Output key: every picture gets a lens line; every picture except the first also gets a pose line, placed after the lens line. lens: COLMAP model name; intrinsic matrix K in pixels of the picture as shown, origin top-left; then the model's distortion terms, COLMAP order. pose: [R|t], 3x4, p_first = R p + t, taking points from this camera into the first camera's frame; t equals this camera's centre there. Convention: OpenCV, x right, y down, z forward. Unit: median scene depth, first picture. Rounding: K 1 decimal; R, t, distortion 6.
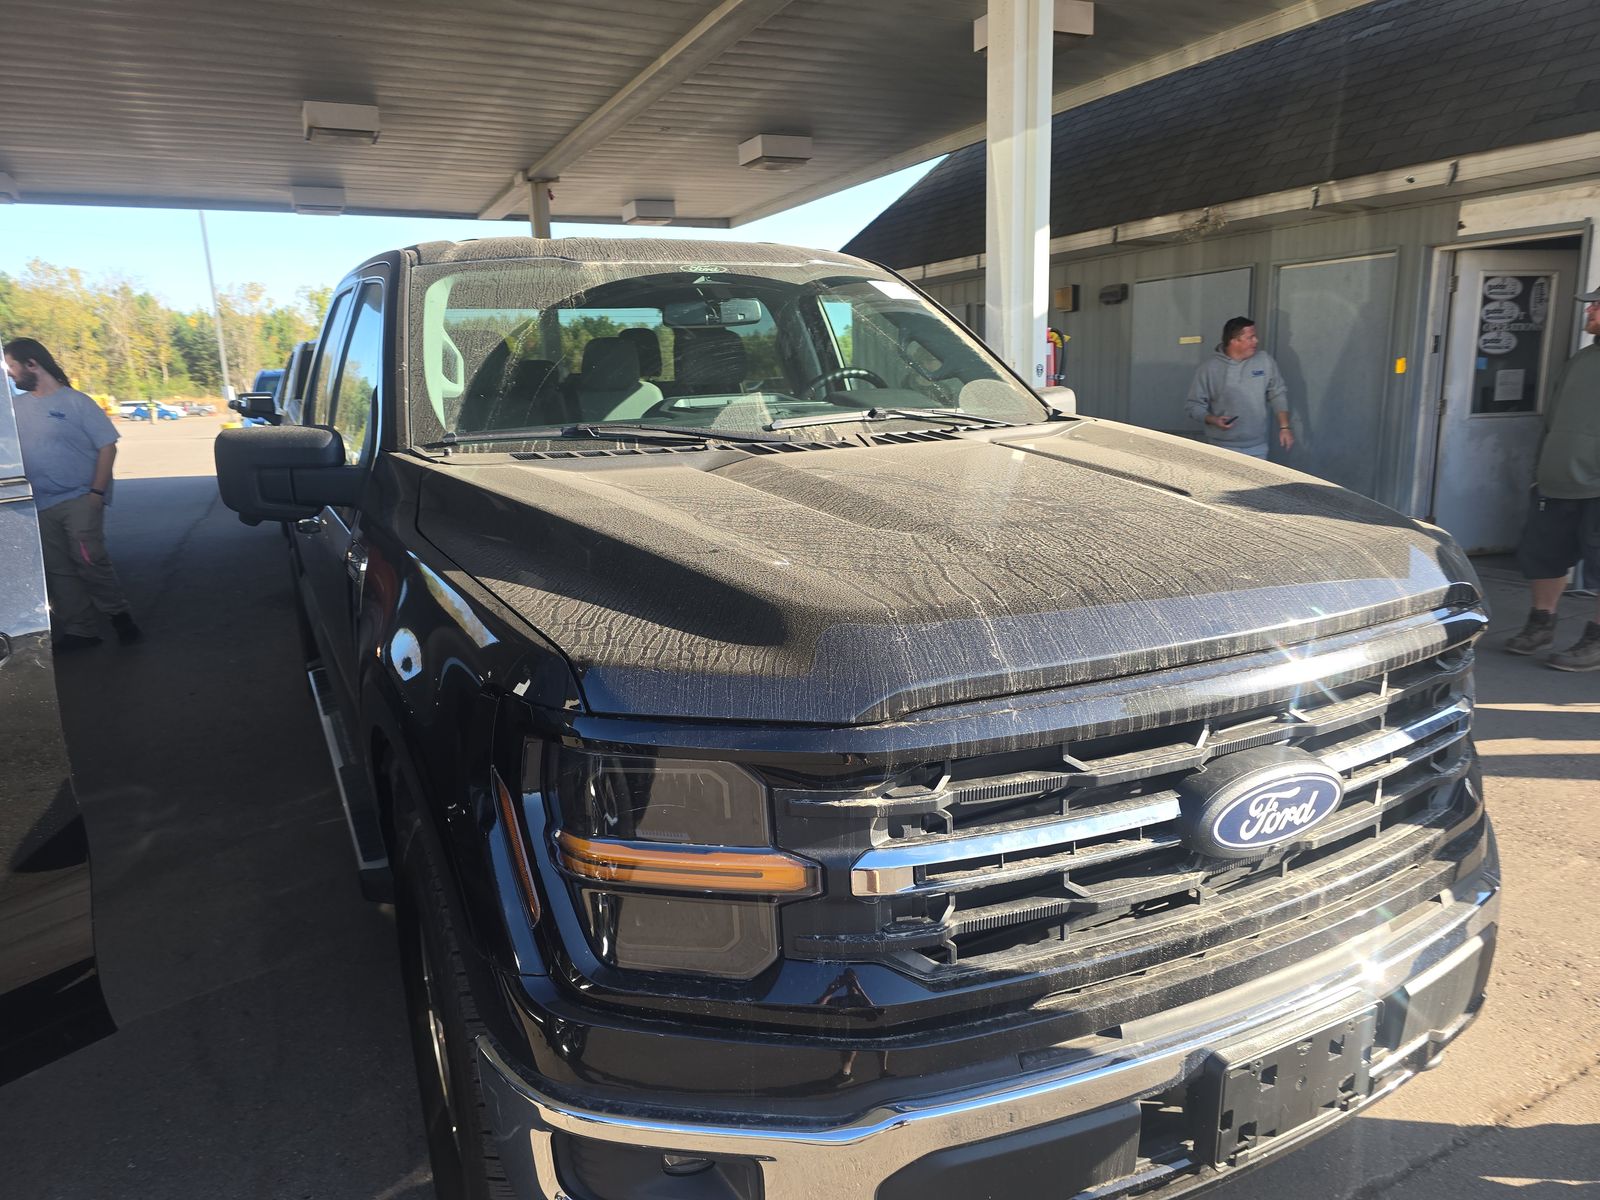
lens RADIAL K [[1081.8, 0, 804.4], [0, 1081.8, 608.0], [0, 0, 1]] dist [0.048525, -0.035663]
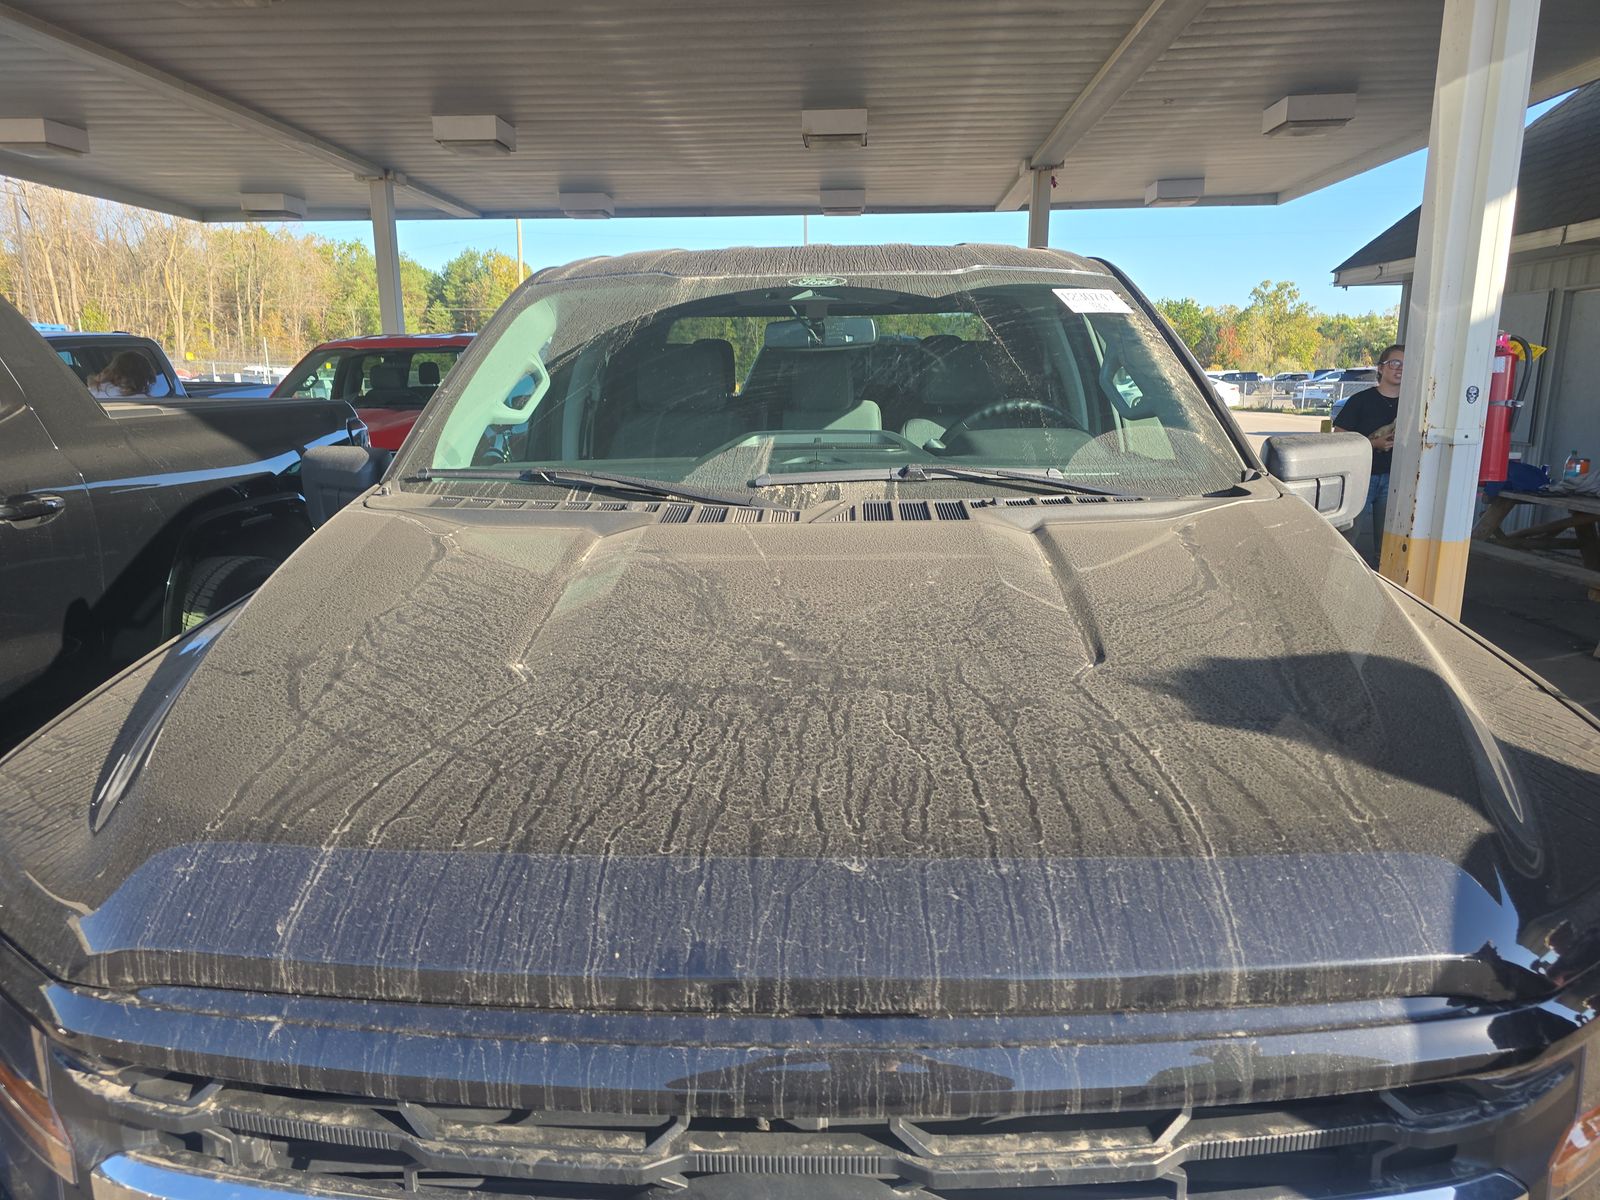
lens RADIAL K [[1081.8, 0, 796.8], [0, 1081.8, 602.2], [0, 0, 1]] dist [0.048525, -0.035663]
pose [[0.871759, 0.125613, -0.473558, 0.098400], [-0.122173, 0.991775, 0.038167, -0.028511], [0.474457, 0.024584, 0.879935, 0.076571]]
